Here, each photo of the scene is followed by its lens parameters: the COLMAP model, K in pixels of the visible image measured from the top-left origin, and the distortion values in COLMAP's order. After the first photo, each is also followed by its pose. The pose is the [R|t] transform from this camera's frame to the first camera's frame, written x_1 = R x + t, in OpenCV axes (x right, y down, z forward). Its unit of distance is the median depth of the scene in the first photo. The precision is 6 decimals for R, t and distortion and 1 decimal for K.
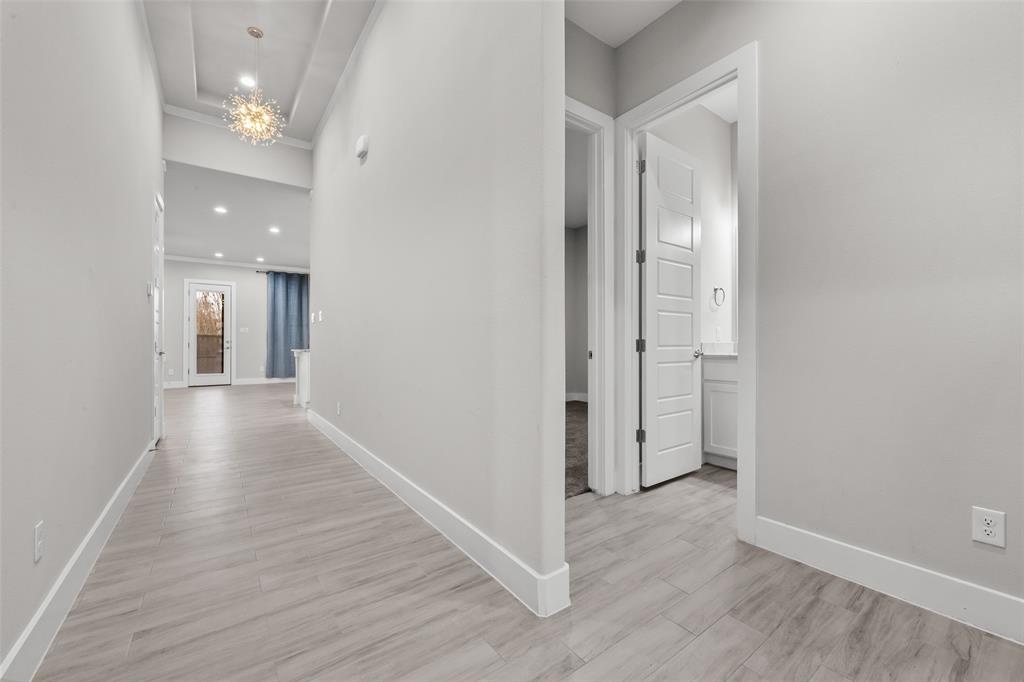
lens RADIAL K [[411.0, 0, 512.0], [0, 411.0, 341.0], [0, 0, 1]] dist [-0.000960, -0.000421]
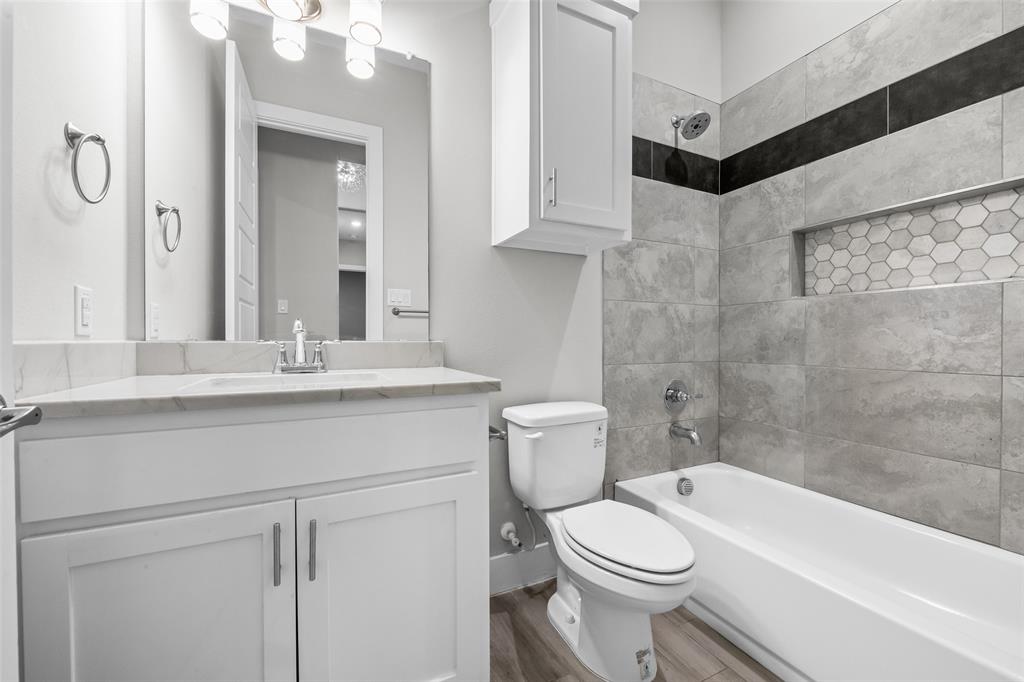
lens RADIAL K [[411.0, 0, 512.0], [0, 411.0, 341.0], [0, 0, 1]] dist [-0.000960, -0.000421]
pose [[0.175506, -0.004455, 0.984468, 0.295905], [-0.005053, 0.999973, 0.005426, -0.001574], [-0.984465, -0.005927, 0.175478, 0.692717]]
